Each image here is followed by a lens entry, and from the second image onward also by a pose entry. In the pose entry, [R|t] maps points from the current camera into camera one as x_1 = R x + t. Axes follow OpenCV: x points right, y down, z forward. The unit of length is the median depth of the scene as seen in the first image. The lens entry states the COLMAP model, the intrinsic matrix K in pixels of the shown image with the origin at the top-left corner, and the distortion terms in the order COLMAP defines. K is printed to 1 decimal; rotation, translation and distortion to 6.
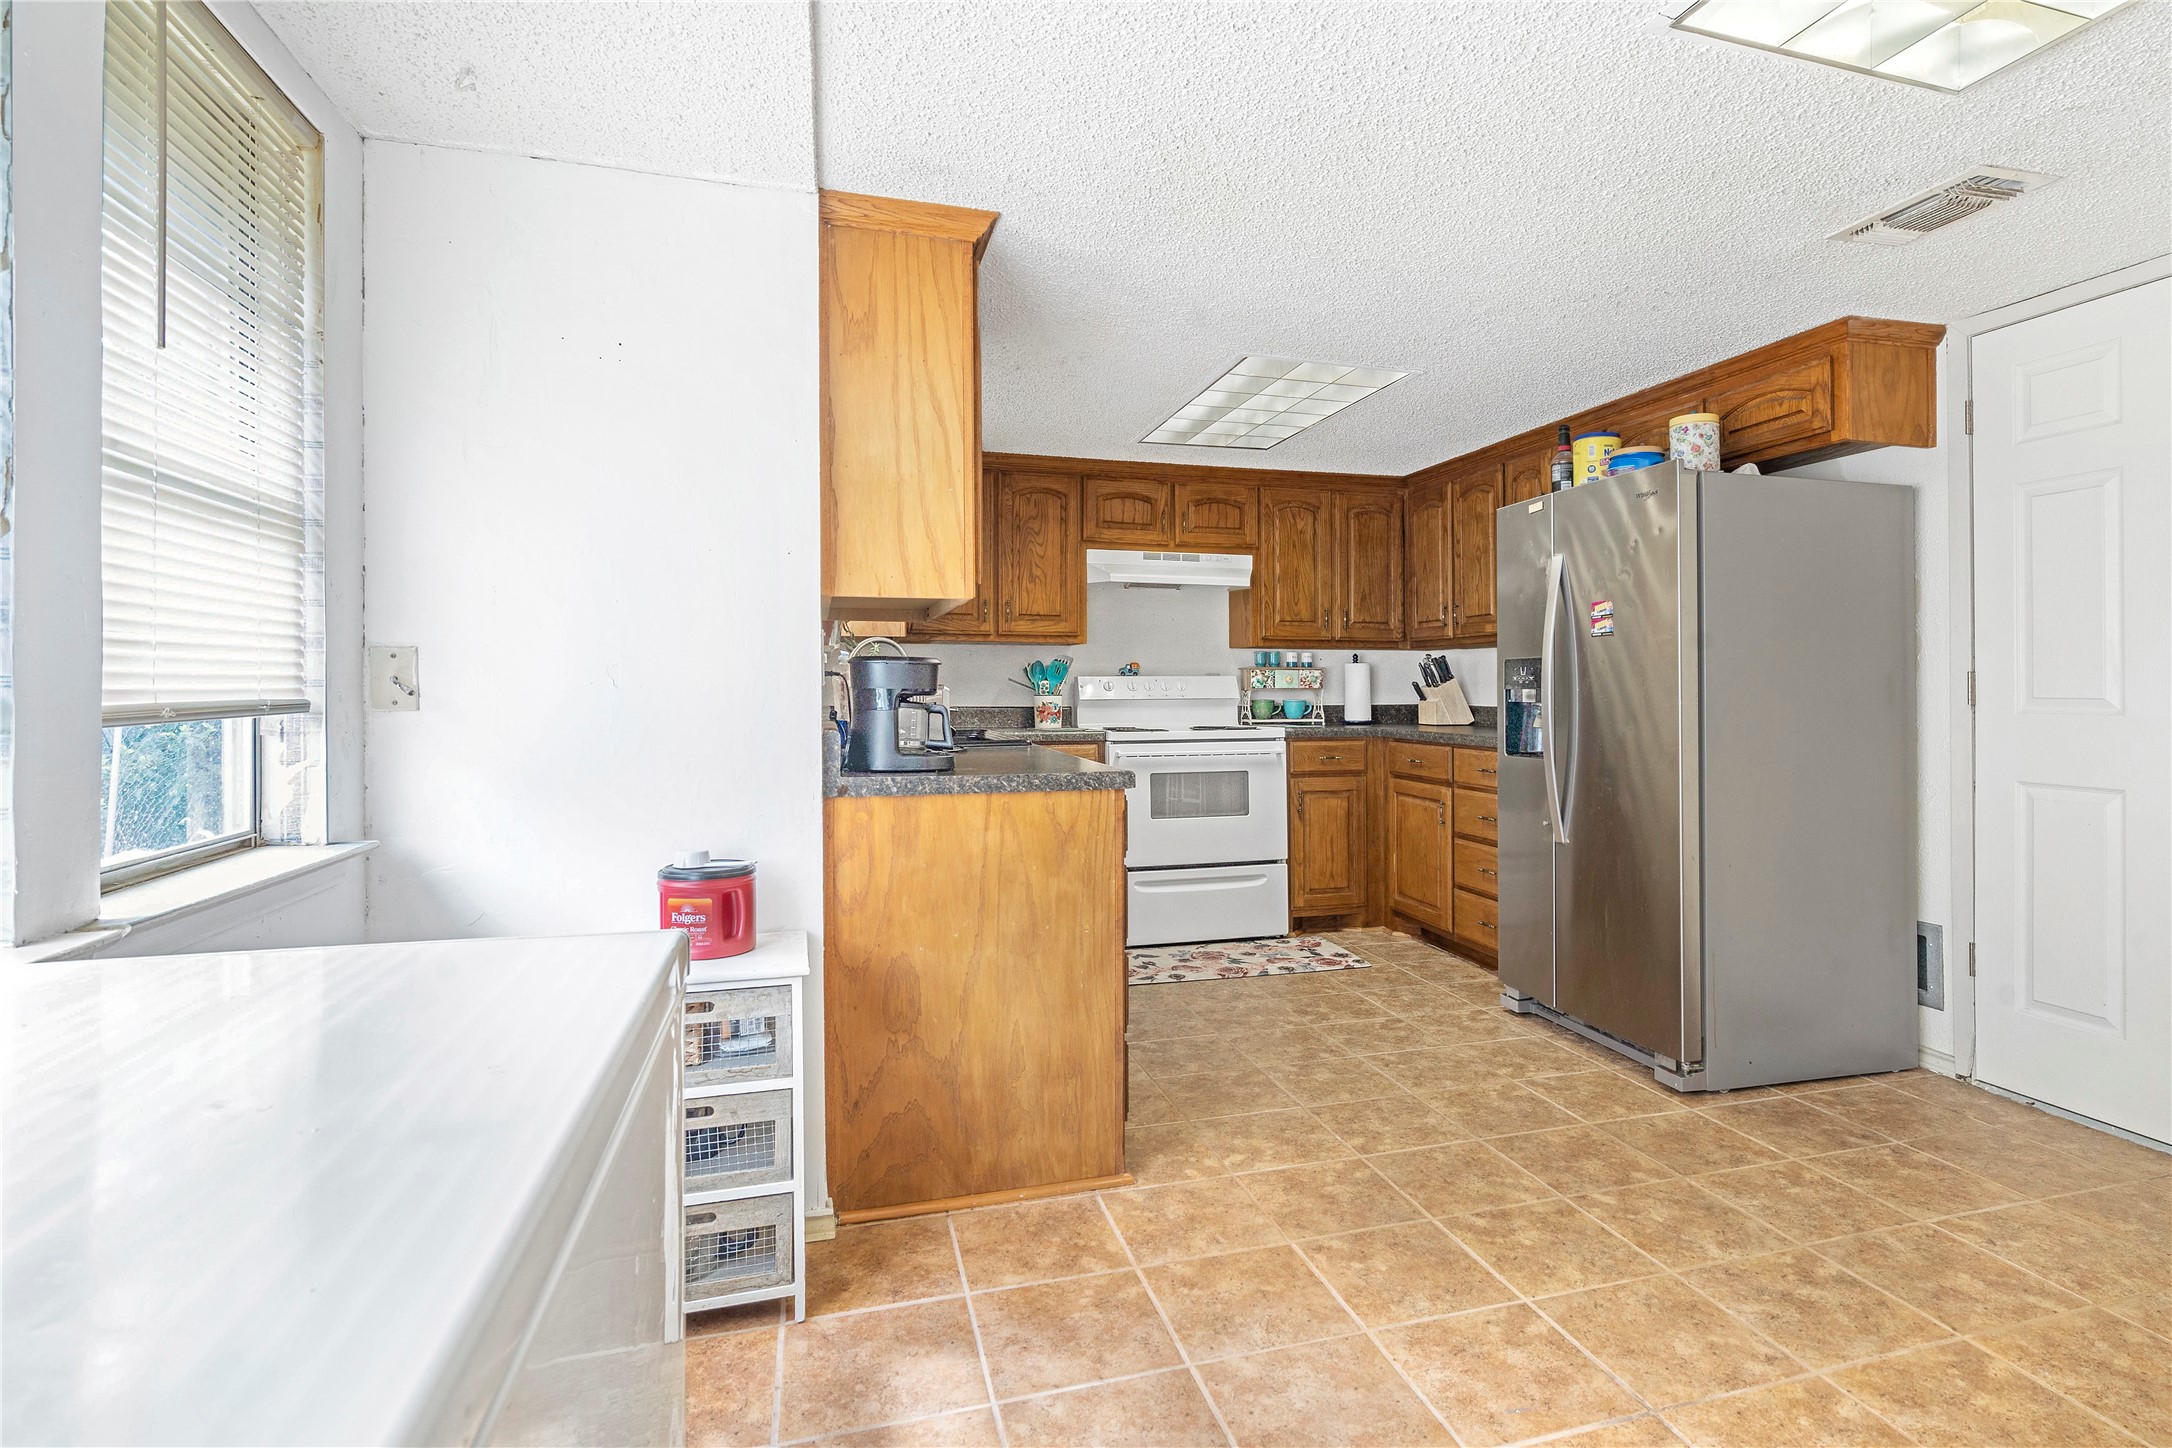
lens RADIAL K [[1038.7, 0, 1136.2], [0, 1038.7, 712.8], [0, 0, 1]] dist [-0.000757, 0.000945]
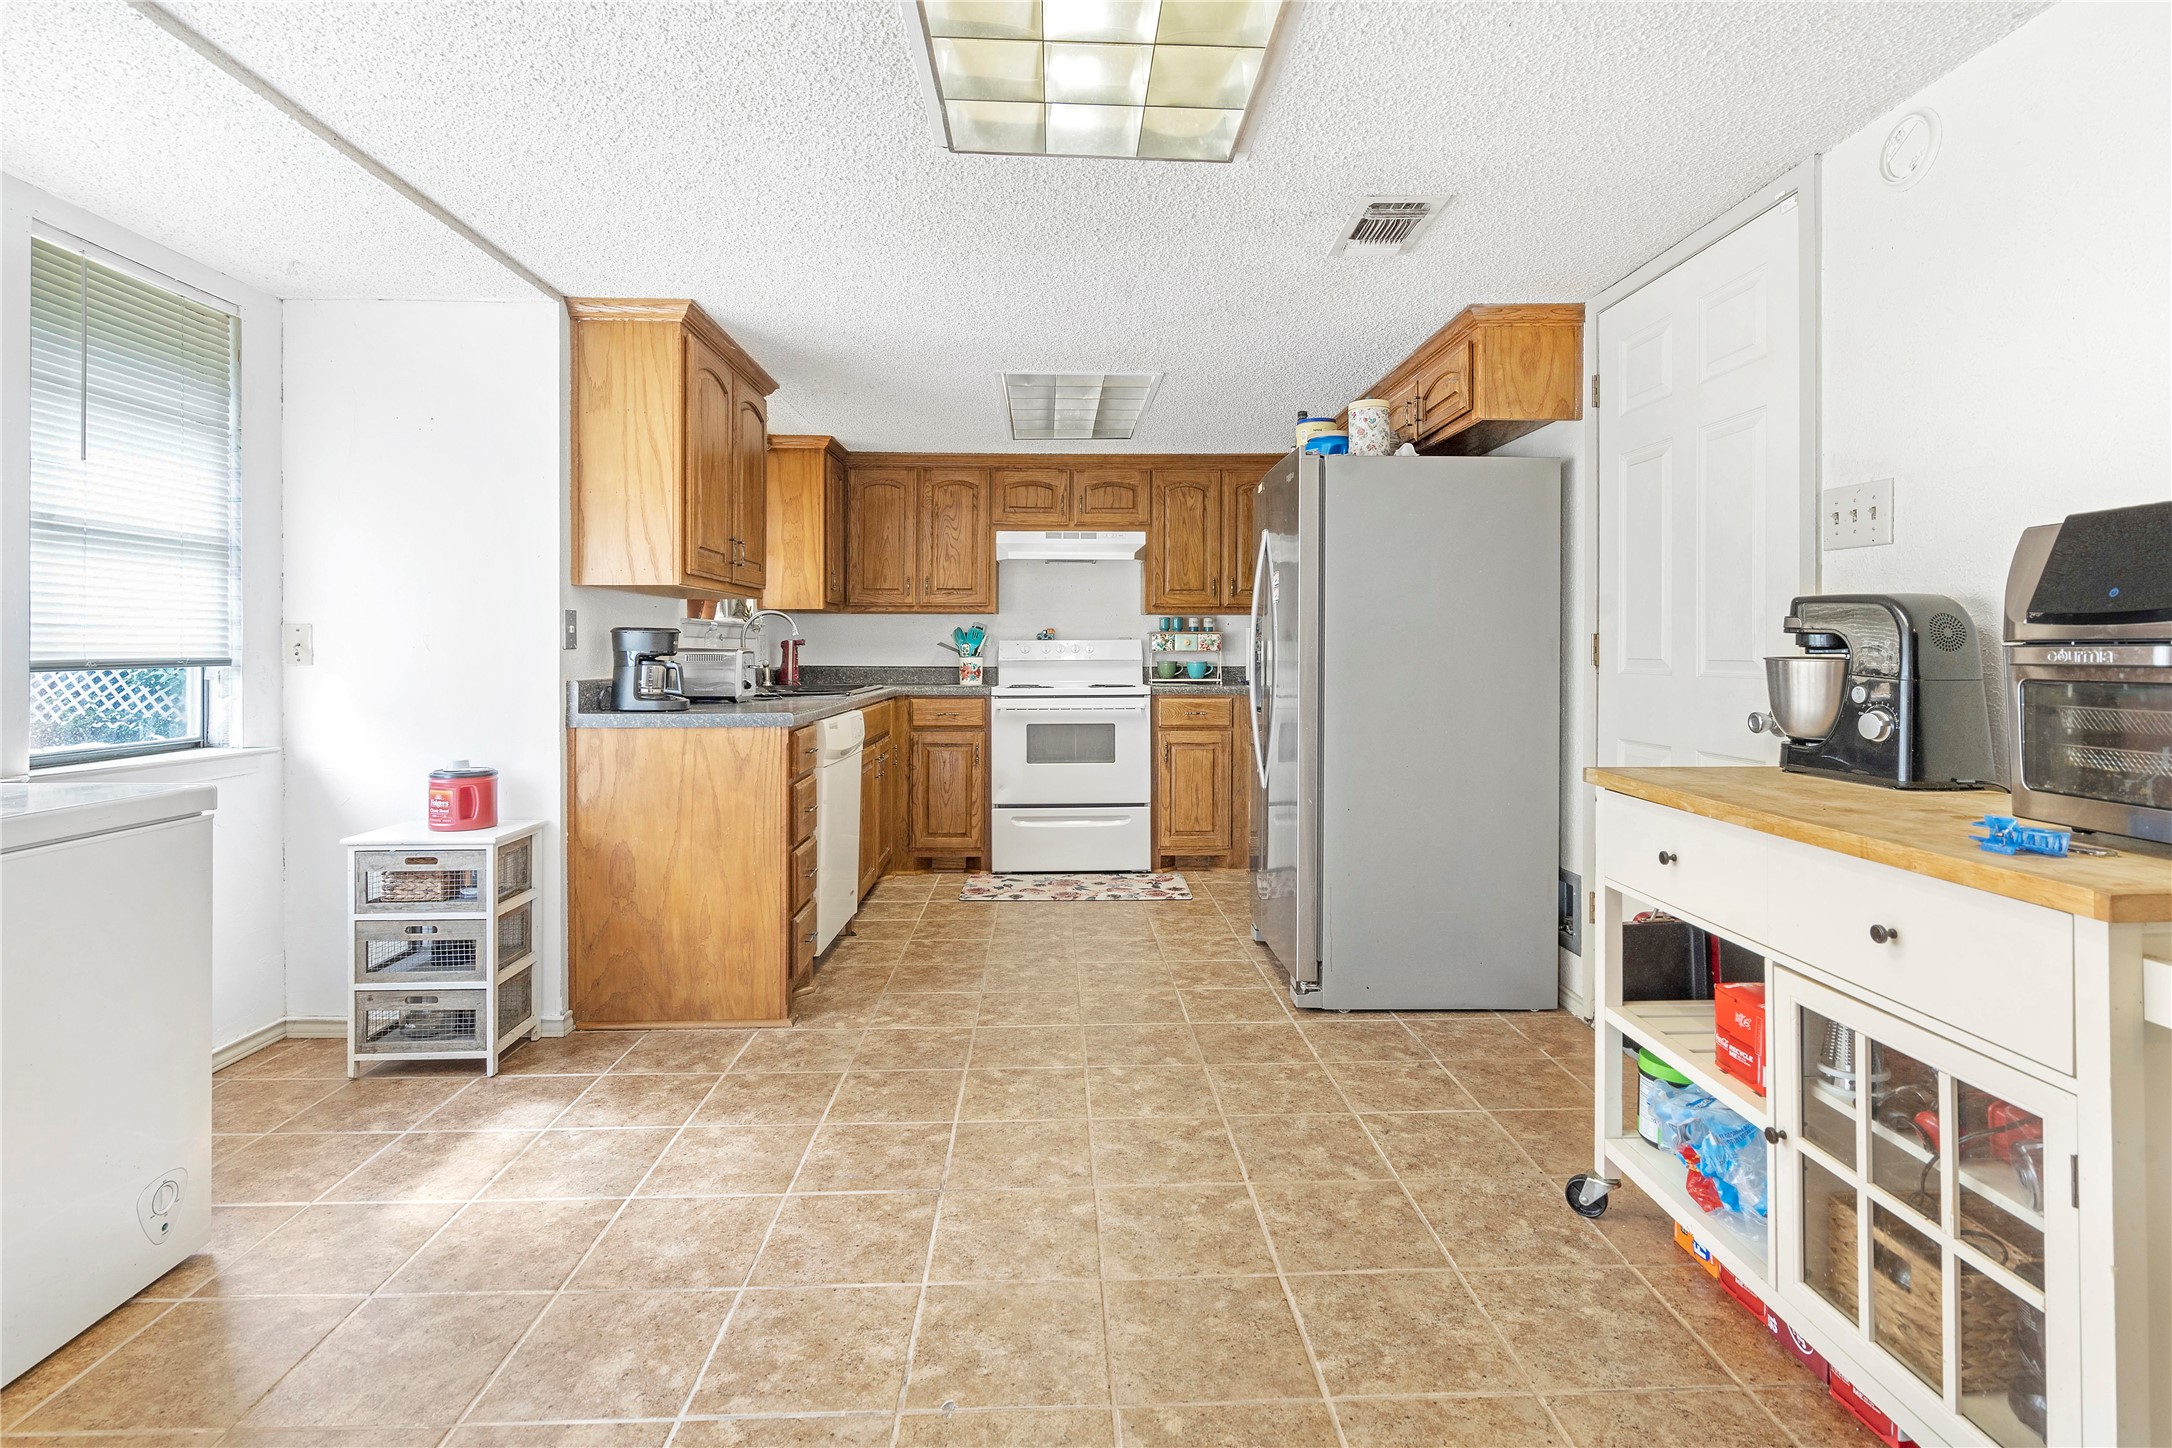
lens RADIAL K [[1017.4, 0, 1095.5], [0, 1017.4, 678.4], [0, 0, 1]] dist [0.000955, 0.000467]
pose [[0.966830, 0.005928, -0.255351, 0.655138], [-0.005207, 0.999980, 0.003502, 0.005052], [0.255366, -0.002056, 0.966842, -0.138256]]
